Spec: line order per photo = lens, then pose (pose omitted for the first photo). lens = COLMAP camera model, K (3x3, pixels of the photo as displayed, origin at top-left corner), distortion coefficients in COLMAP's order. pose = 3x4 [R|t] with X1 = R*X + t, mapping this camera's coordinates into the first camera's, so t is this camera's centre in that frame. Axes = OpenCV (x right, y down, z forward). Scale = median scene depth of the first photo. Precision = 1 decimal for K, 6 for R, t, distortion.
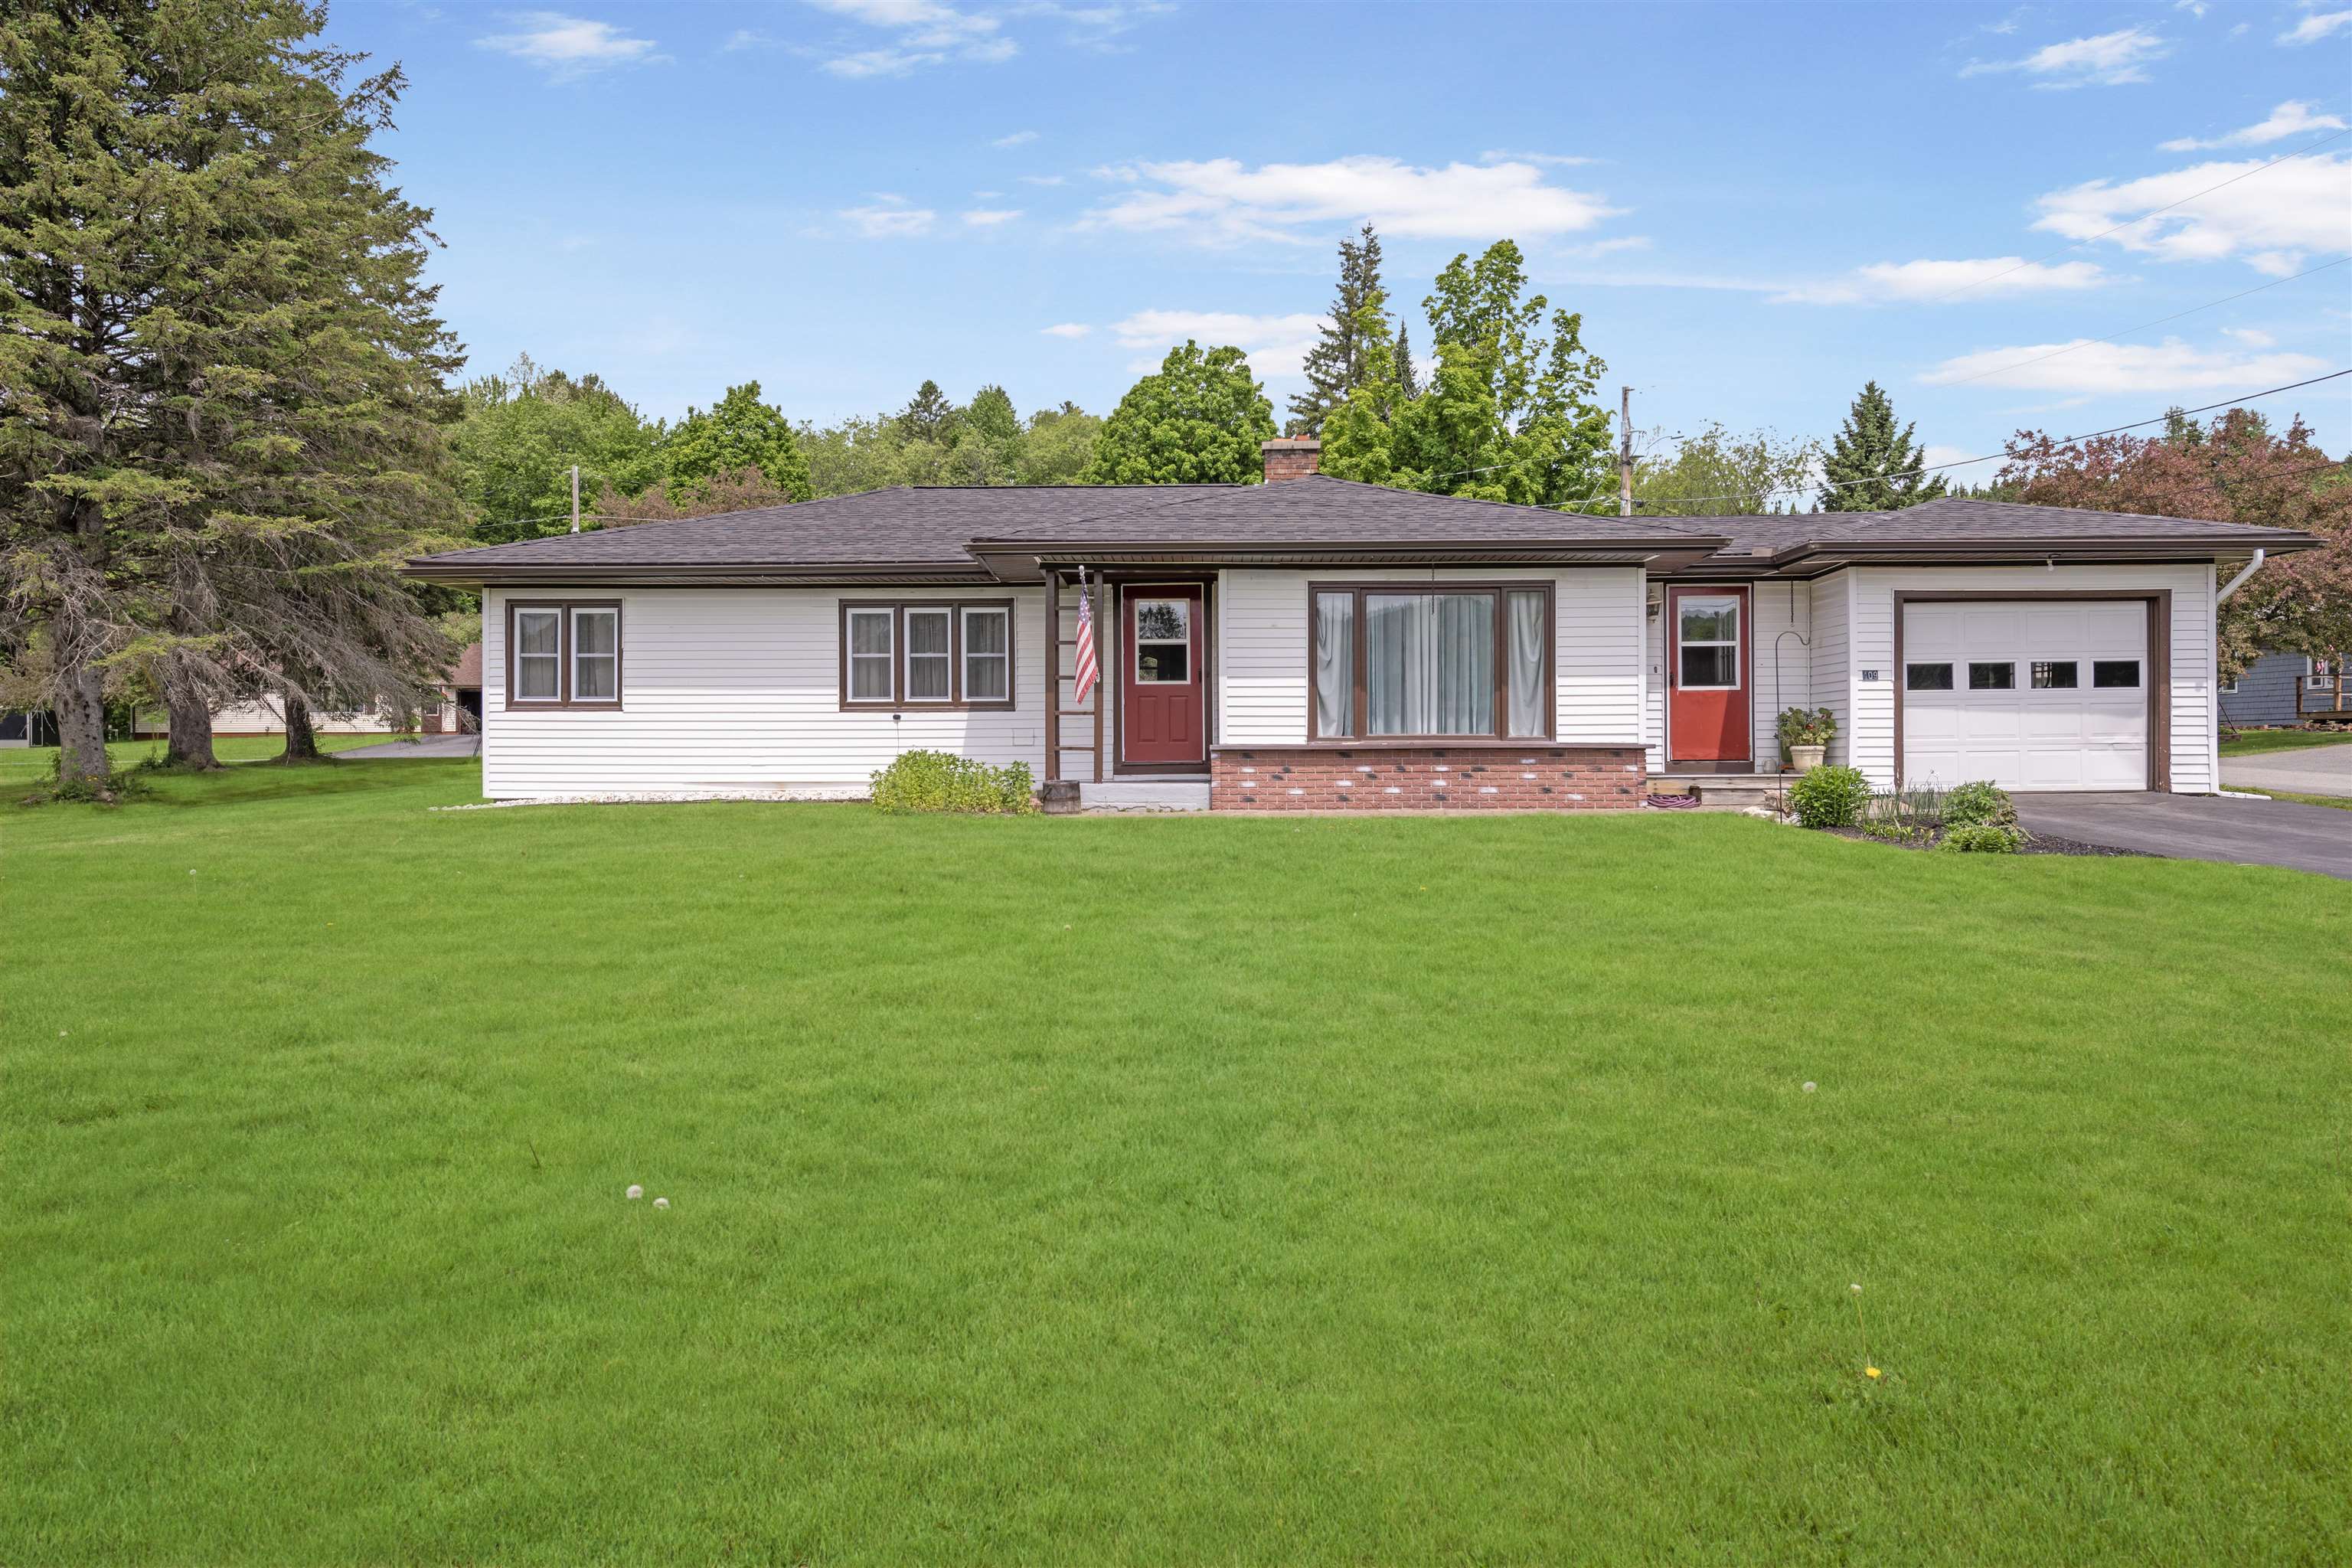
lens RADIAL K [[1597.9, 0, 1176.5], [0, 1597.9, 765.3], [0, 0, 1]] dist [-0.013825, 0.001066]
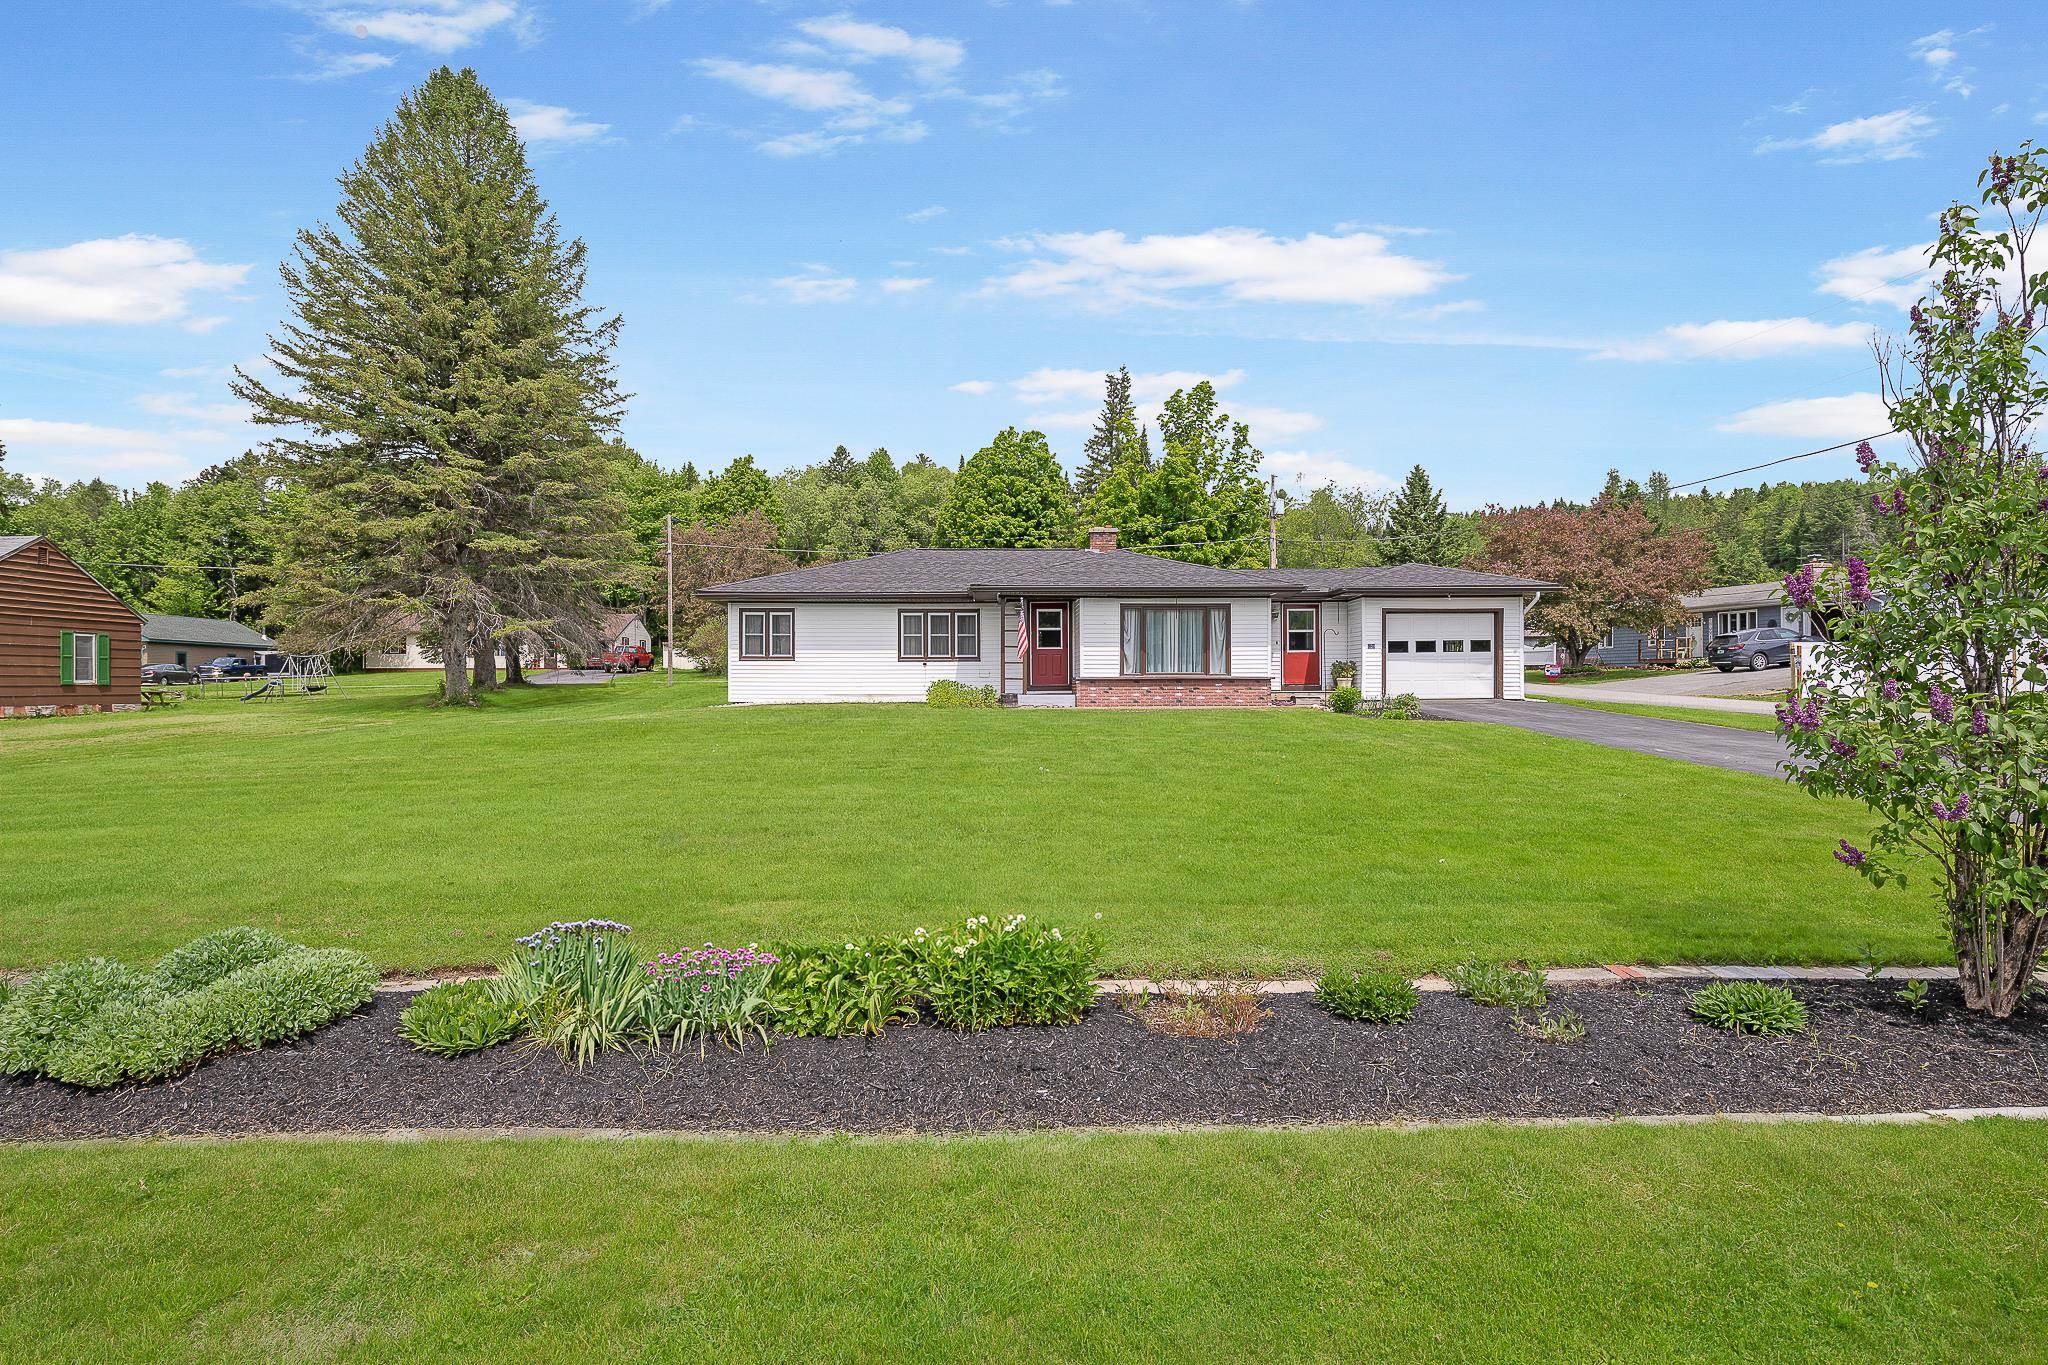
lens RADIAL K [[1083.6, 0, 1021.4], [0, 1083.6, 692.2], [0, 0, 1]] dist [-0.015853, -0.000025]
pose [[0.999292, 0.000268, 0.037633, -0.100186], [-0.000349, 0.999998, 0.002153, 0.004173], [-0.037632, -0.002164, 0.999289, -0.448659]]
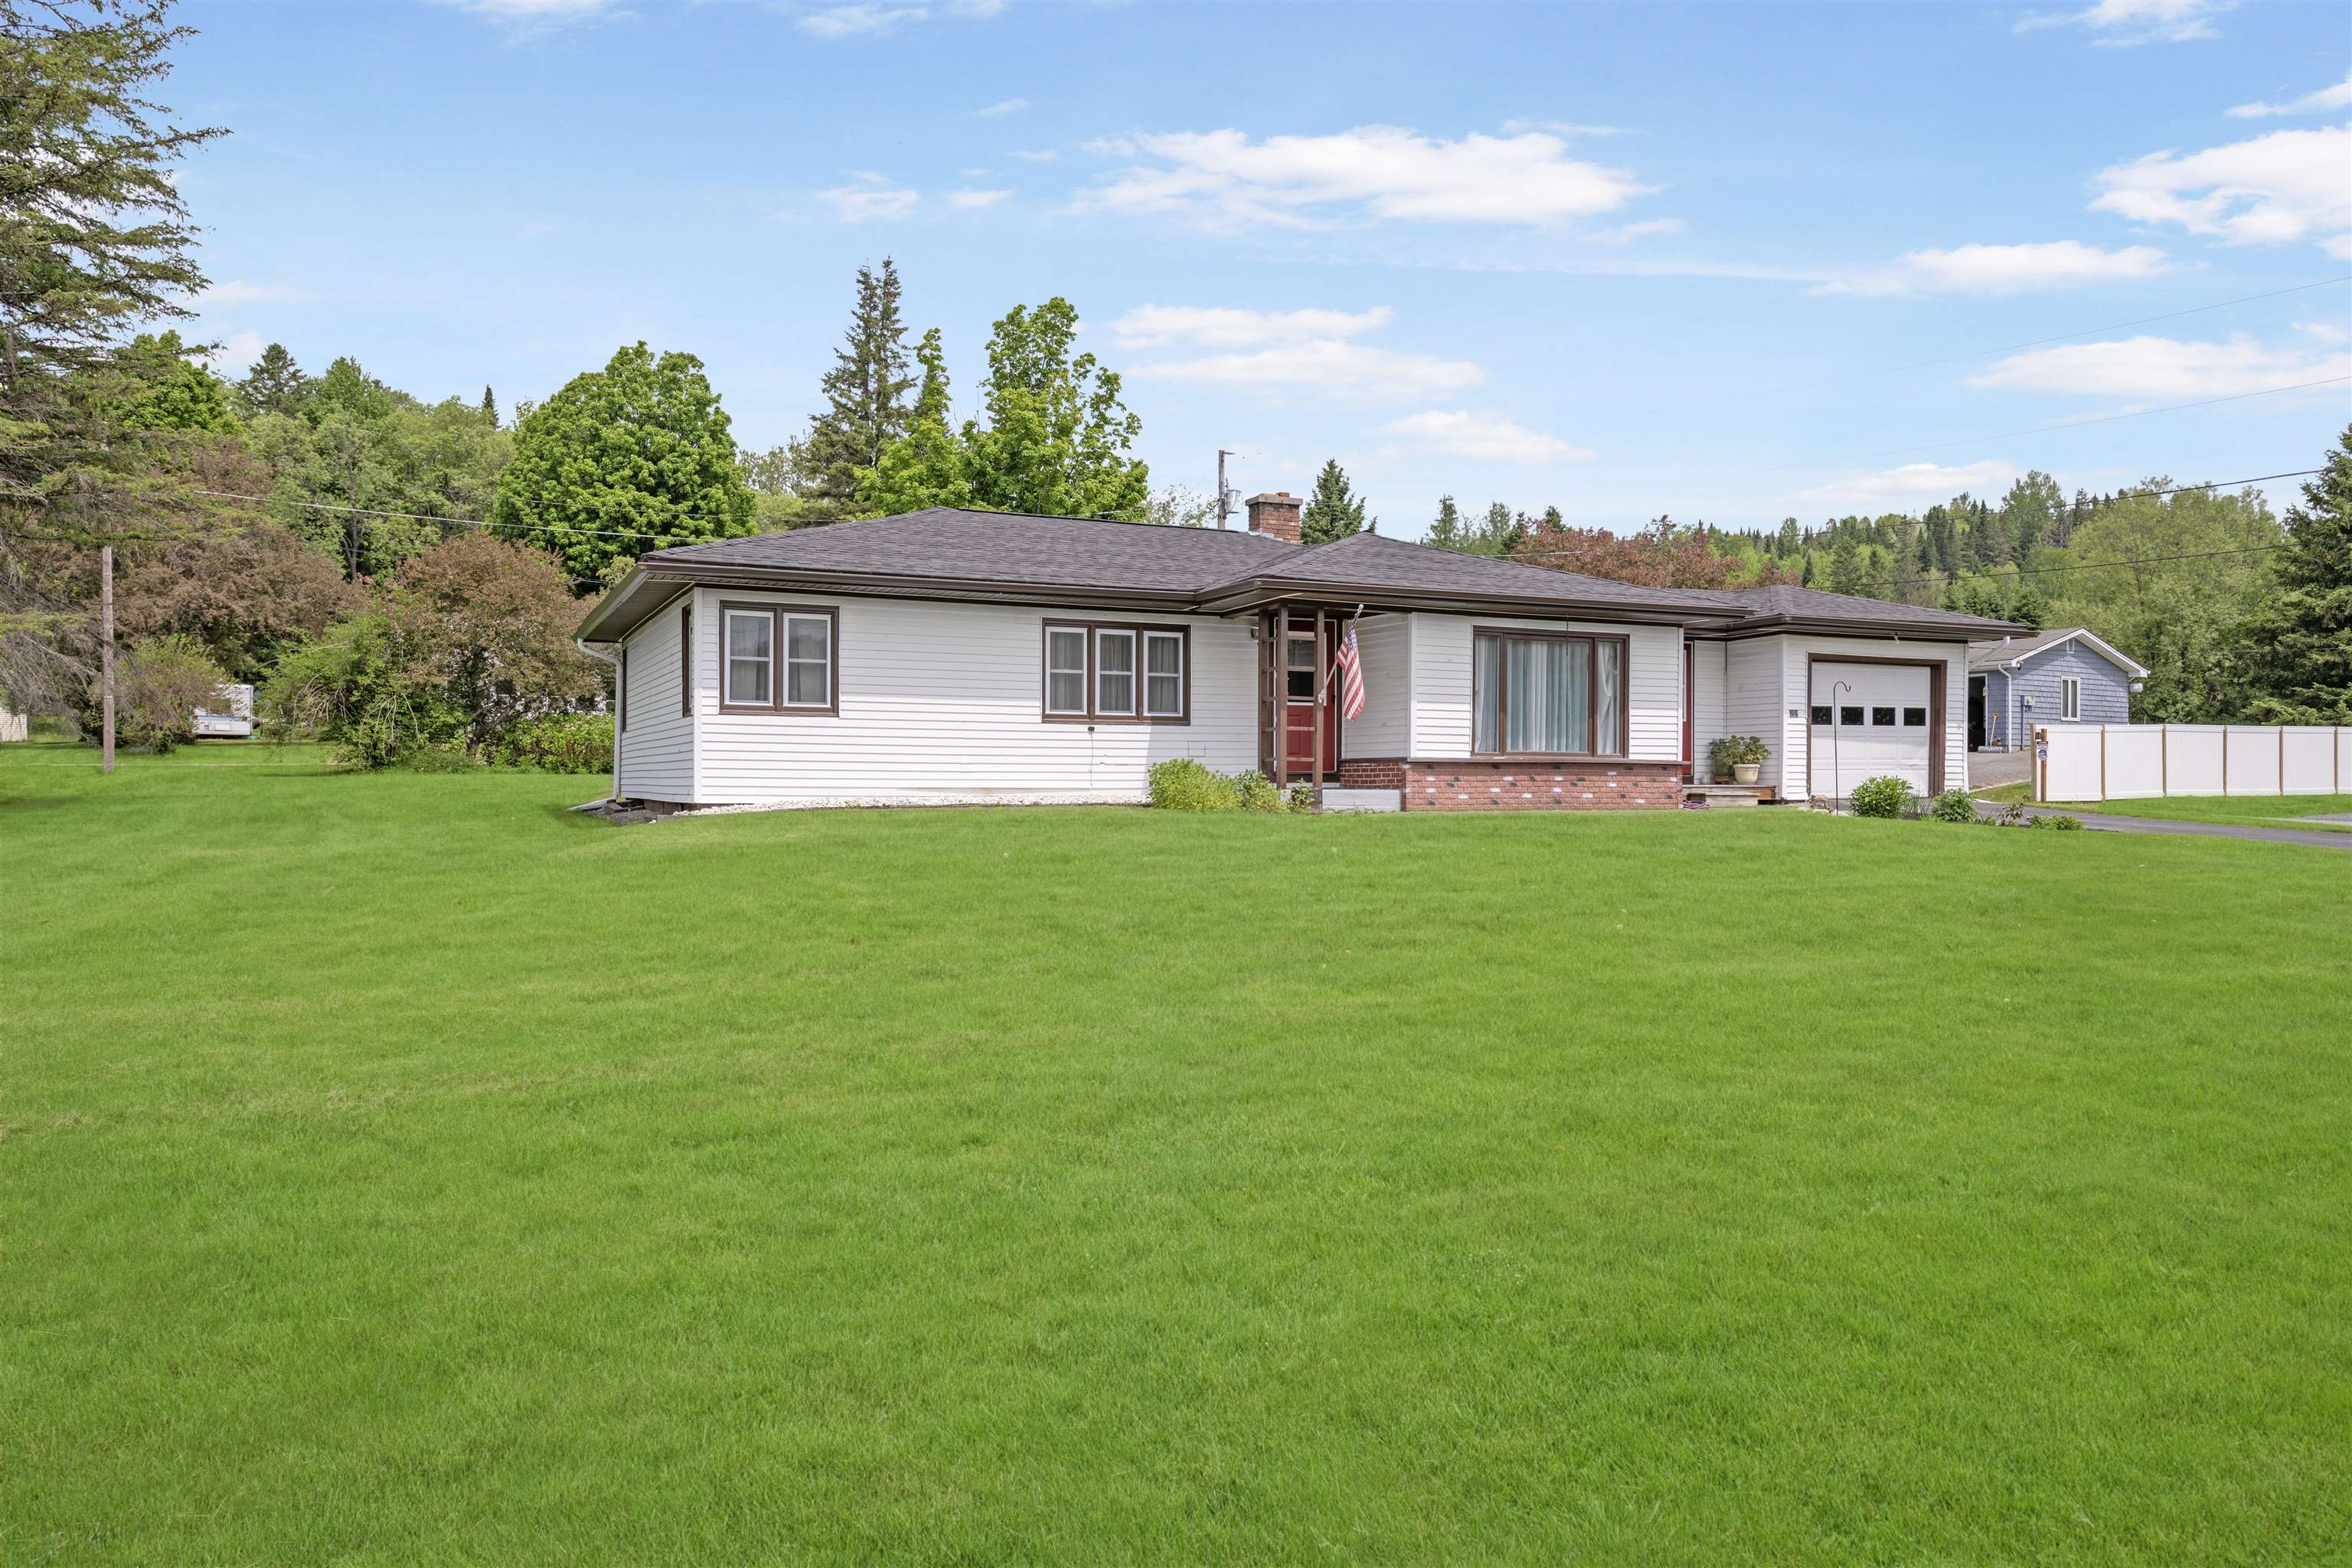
lens RADIAL K [[1597.9, 0, 1173.5], [0, 1597.9, 787.4], [0, 0, 1]] dist [-0.013825, 0.001066]
pose [[0.893860, 0.004462, 0.448324, -0.608066], [-0.003775, 0.999990, -0.002427, 0.011950], [-0.448331, 0.000477, 0.893868, 0.004200]]
